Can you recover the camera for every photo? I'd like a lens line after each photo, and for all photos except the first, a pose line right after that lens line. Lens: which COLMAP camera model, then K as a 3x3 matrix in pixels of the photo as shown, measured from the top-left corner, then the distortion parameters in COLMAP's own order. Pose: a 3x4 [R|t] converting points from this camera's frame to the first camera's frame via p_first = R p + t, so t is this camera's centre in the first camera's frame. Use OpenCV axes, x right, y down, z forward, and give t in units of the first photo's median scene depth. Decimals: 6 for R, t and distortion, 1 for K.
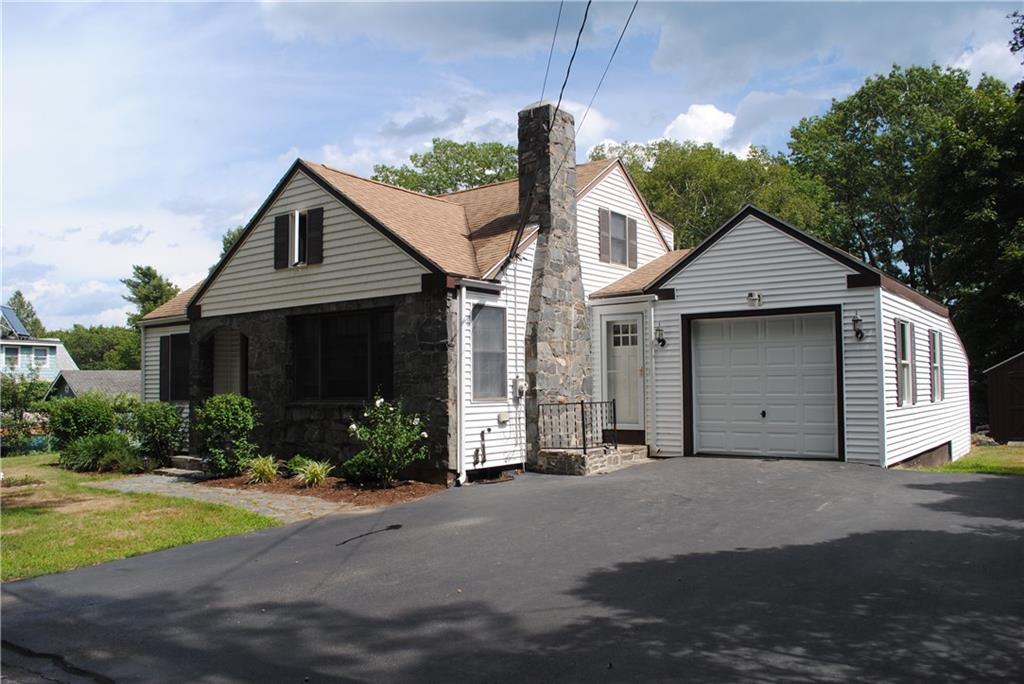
lens RADIAL K [[813.7, 0, 515.3], [0, 813.7, 348.2], [0, 0, 1]] dist [-0.085983, -0.013222]
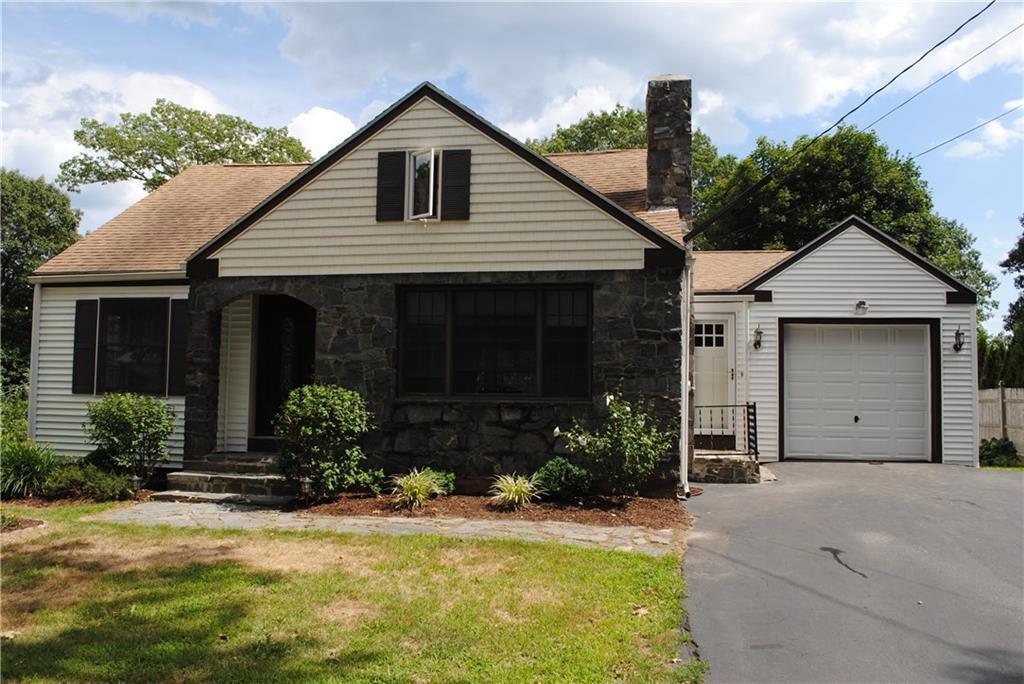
lens RADIAL K [[813.7, 0, 512.1], [0, 813.7, 349.1], [0, 0, 1]] dist [-0.085983, -0.013222]
pose [[0.889886, 0.049371, 0.453504, -0.542959], [-0.045771, 0.998773, -0.018918, 0.031052], [-0.453881, -0.003923, 0.891054, 0.280525]]
